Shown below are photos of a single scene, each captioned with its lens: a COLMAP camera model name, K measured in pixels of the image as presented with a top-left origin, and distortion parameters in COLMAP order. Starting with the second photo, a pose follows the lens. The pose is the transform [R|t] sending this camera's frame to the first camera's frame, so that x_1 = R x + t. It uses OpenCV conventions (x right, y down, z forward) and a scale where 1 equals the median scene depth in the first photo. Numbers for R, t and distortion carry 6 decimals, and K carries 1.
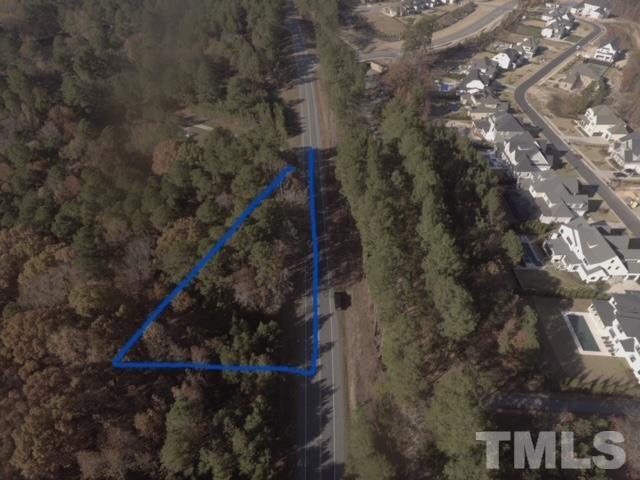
lens RADIAL K [[377.6, 0, 319.3], [0, 377.6, 244.1], [0, 0, 1]] dist [-0.006527, 0.002073]
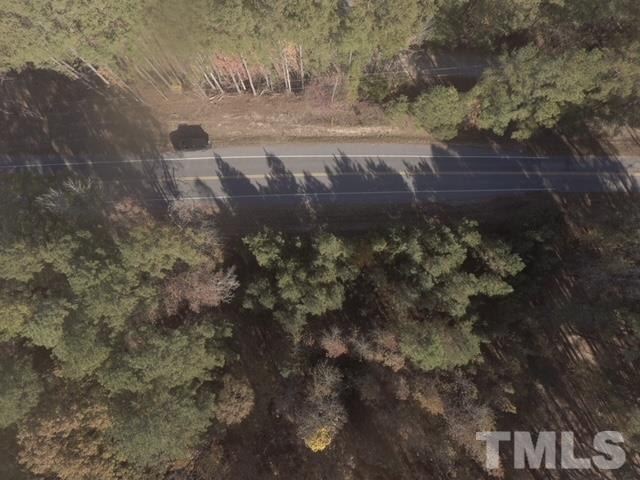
lens RADIAL K [[377.6, 0, 319.3], [0, 377.6, 244.1], [0, 0, 1]] dist [-0.006527, 0.002073]
pose [[-0.005327, -0.997719, 0.067288, -0.085607], [0.691917, 0.044903, 0.720579, -0.077559], [-0.721958, 0.050396, 0.690100, 0.250991]]
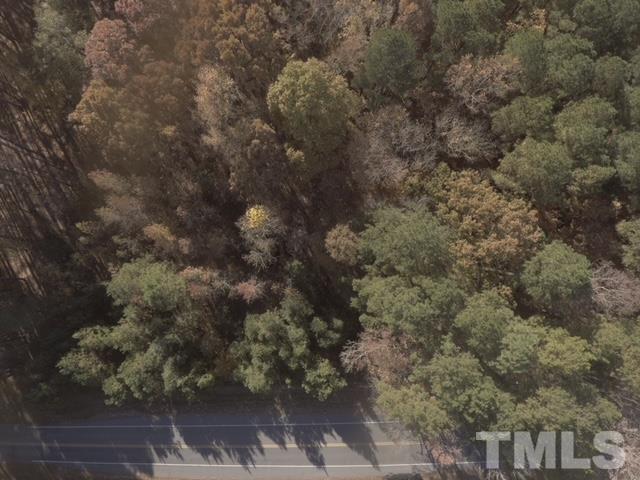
lens RADIAL K [[374.6, 0, 312.2], [0, 374.6, 239.7], [0, 0, 1]] dist [-0.002017, 0.000492]
pose [[-0.003078, 0.998330, -0.057689, -0.161619], [-0.688653, 0.039713, 0.724003, -0.103724], [0.725084, 0.041956, 0.687381, 0.277840]]
